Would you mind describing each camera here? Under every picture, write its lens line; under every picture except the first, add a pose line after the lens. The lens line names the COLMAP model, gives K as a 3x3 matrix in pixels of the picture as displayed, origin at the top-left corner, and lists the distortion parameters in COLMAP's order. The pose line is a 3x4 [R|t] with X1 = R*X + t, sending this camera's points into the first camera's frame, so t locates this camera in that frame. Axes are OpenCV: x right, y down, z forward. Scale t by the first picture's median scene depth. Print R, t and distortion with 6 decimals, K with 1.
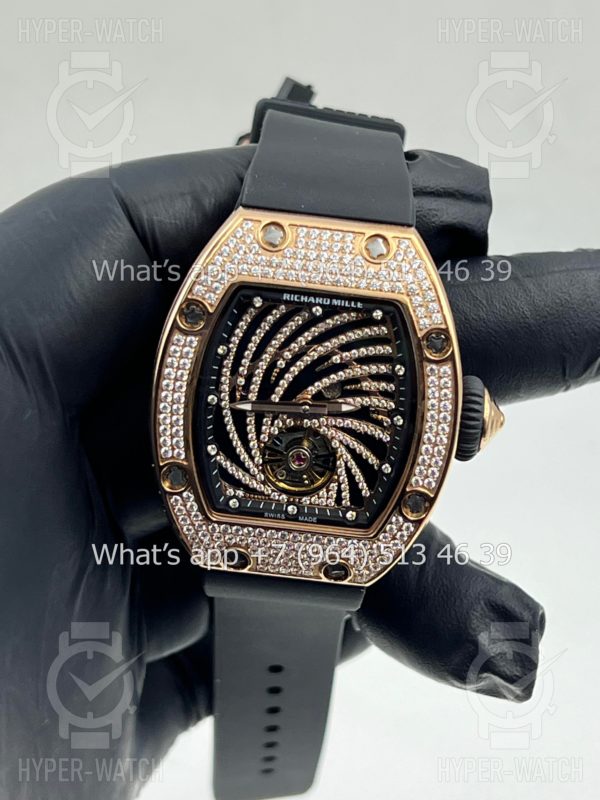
lens RADIAL K [[1862.7, 0, 300.0], [0, 1862.7, 400.0], [0, 0, 1]] dist [0.117920, 0.651981]
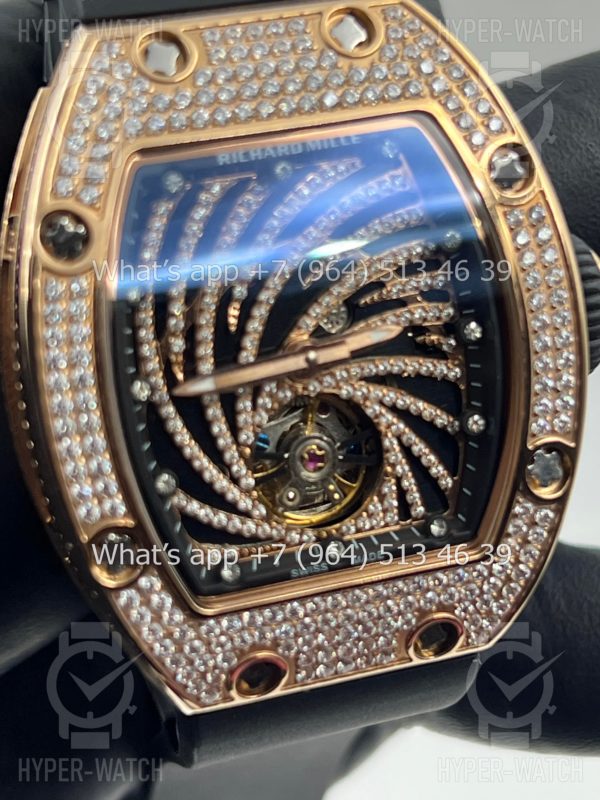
lens RADIAL K [[1862.7, 0, 300.0], [0, 1862.7, 400.0], [0, 0, 1]] dist [0.117920, 0.651981]
pose [[0.924945, -0.284918, 0.251590, -0.136936], [0.305325, 0.951169, -0.045325, 0.039277], [-0.226391, 0.118740, 0.966772, 0.483531]]
